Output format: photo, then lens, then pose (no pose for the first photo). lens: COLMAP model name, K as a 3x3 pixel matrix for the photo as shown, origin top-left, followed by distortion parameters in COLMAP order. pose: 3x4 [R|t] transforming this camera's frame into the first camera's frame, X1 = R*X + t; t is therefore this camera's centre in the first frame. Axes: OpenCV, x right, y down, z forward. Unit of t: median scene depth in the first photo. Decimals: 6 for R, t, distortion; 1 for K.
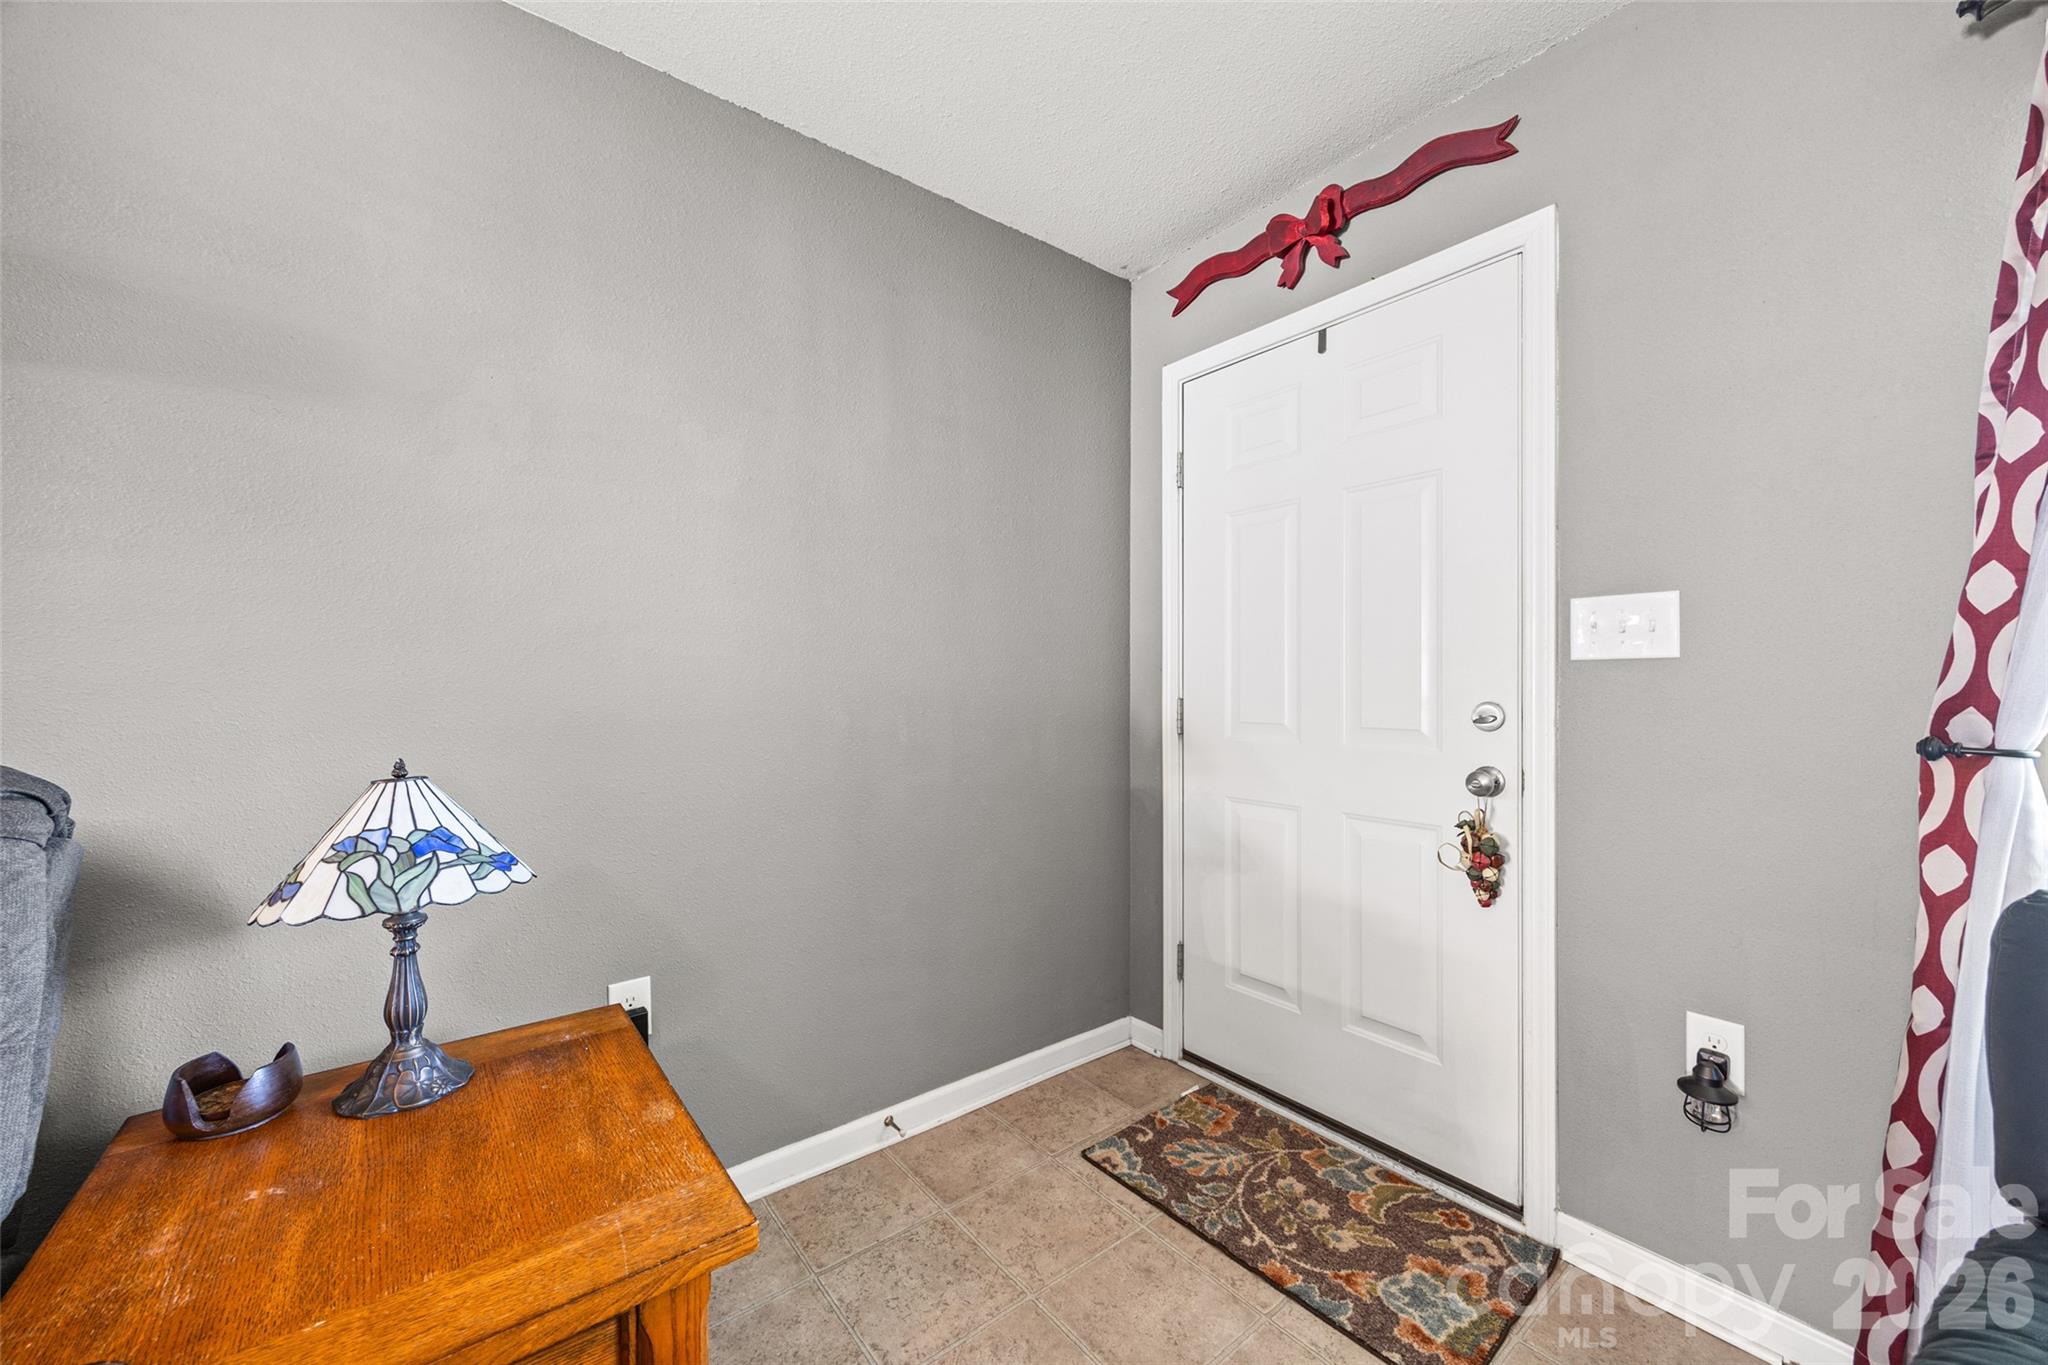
lens RADIAL K [[782.7, 0, 1009.4], [0, 782.7, 686.4], [0, 0, 1]] dist [-0.006325, 0.000814]
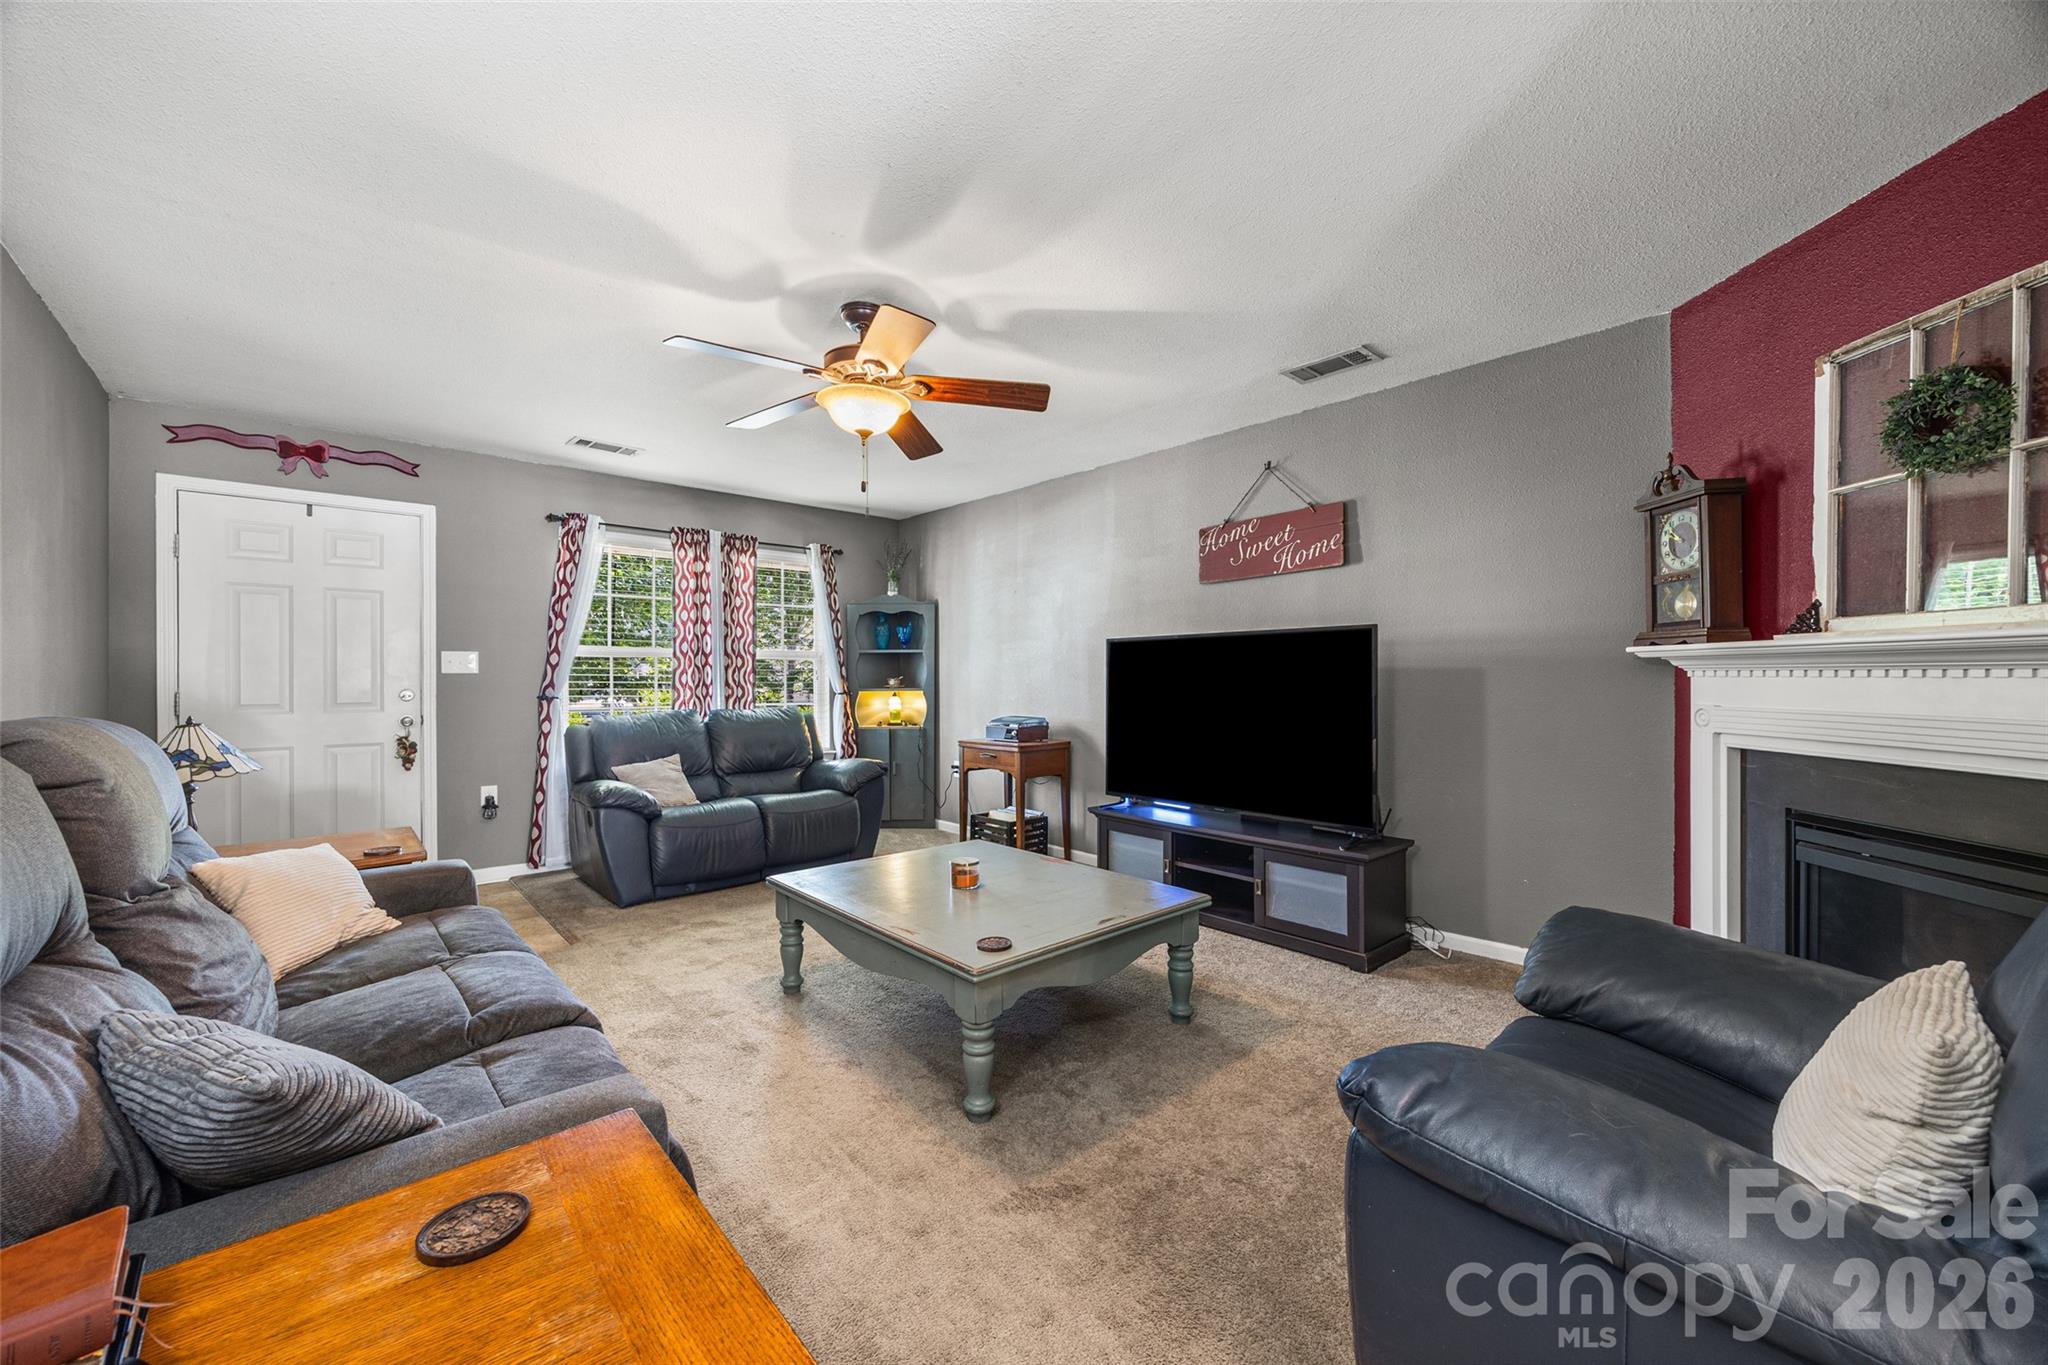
lens RADIAL K [[782.7, 0, 1021.4], [0, 782.7, 674.1], [0, 0, 1]] dist [-0.006325, 0.000814]
pose [[-0.066464, 0.008234, 0.997755, -2.197697], [0.007388, 0.999943, -0.007760, 0.006598], [-0.997761, 0.006856, -0.066521, -0.876580]]
